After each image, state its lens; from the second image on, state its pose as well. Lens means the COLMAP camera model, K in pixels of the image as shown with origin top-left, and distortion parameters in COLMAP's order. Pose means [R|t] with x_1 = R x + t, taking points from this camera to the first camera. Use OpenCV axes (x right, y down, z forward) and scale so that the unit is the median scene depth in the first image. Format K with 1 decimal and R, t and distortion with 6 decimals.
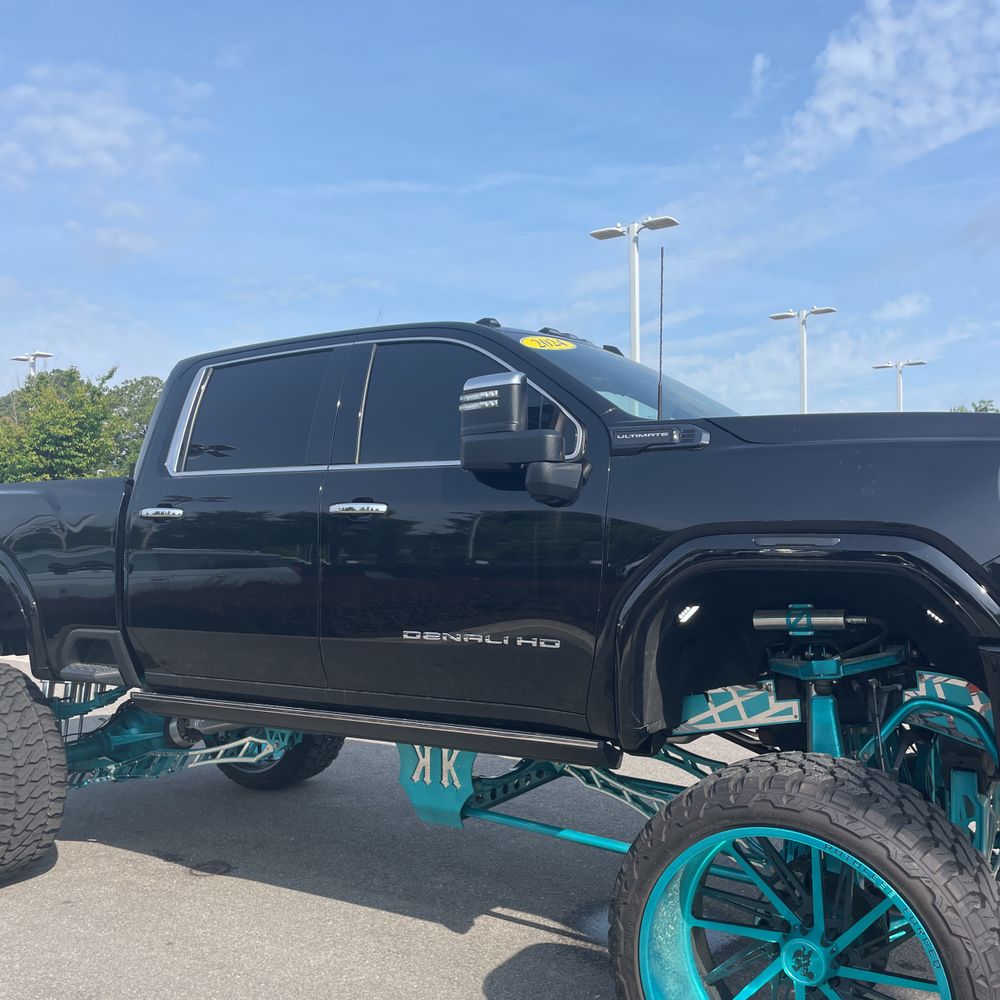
lens RADIAL K [[1029.5, 0, 507.0], [0, 1029.5, 493.8], [0, 0, 1]] dist [0.039868, 0.000000]
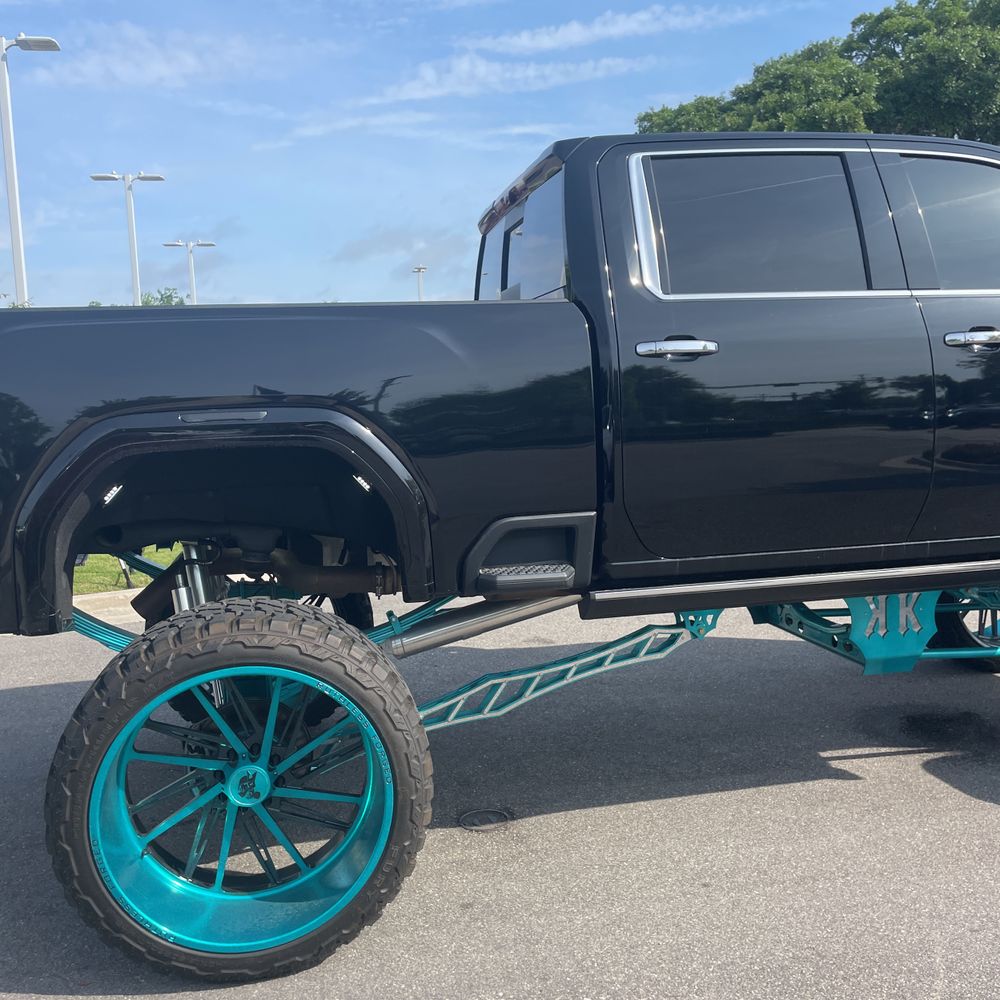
lens RADIAL K [[1029.5, 0, 432.6], [0, 1029.5, 489.2], [0, 0, 1]] dist [0.039868, 0.000000]
pose [[0.714296, -0.077167, 0.695577, -0.971806], [0.004165, 0.994354, 0.106036, 0.039467], [-0.699832, -0.072844, 0.710584, 0.576907]]
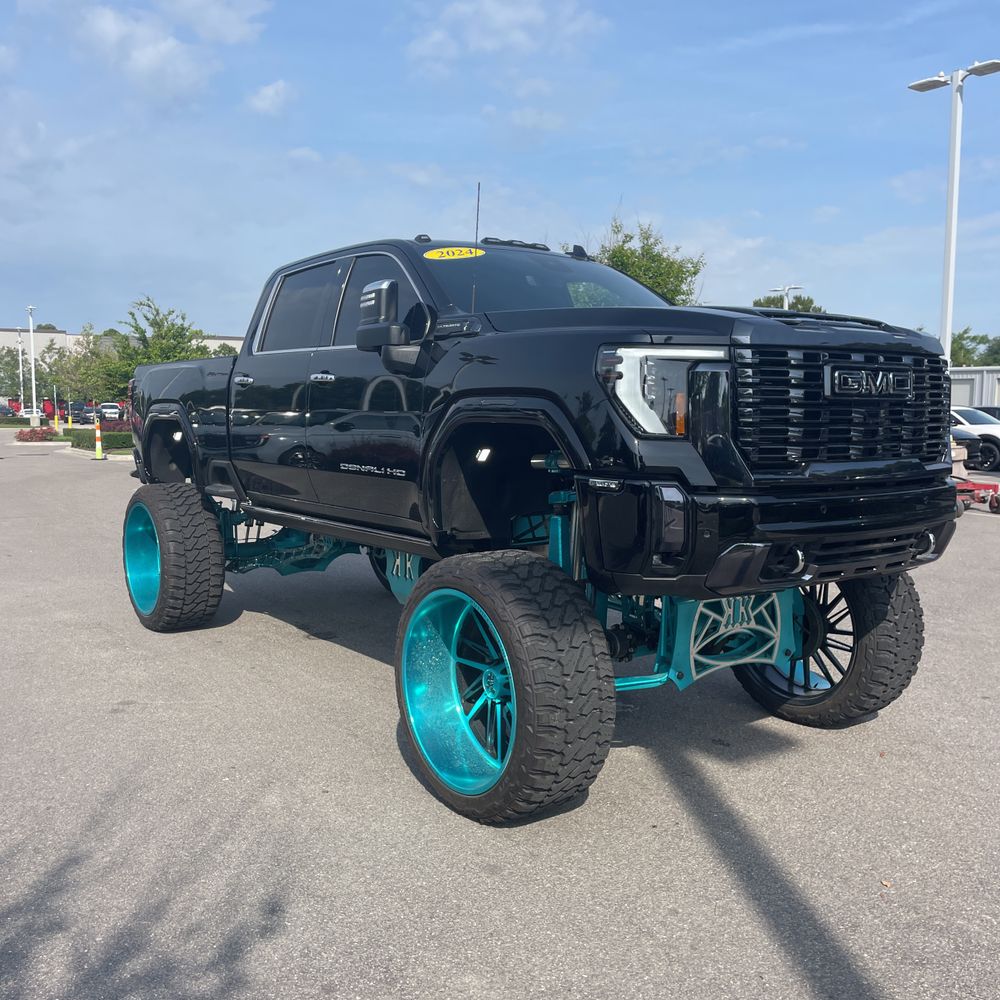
lens RADIAL K [[1029.5, 0, 500.4], [0, 1029.5, 506.2], [0, 0, 1]] dist [0.039868, 0.000000]
pose [[0.928394, 0.053810, -0.367682, 0.533267], [-0.005618, 0.991379, 0.130903, 0.002150], [0.371556, -0.119464, 0.920692, -0.211260]]
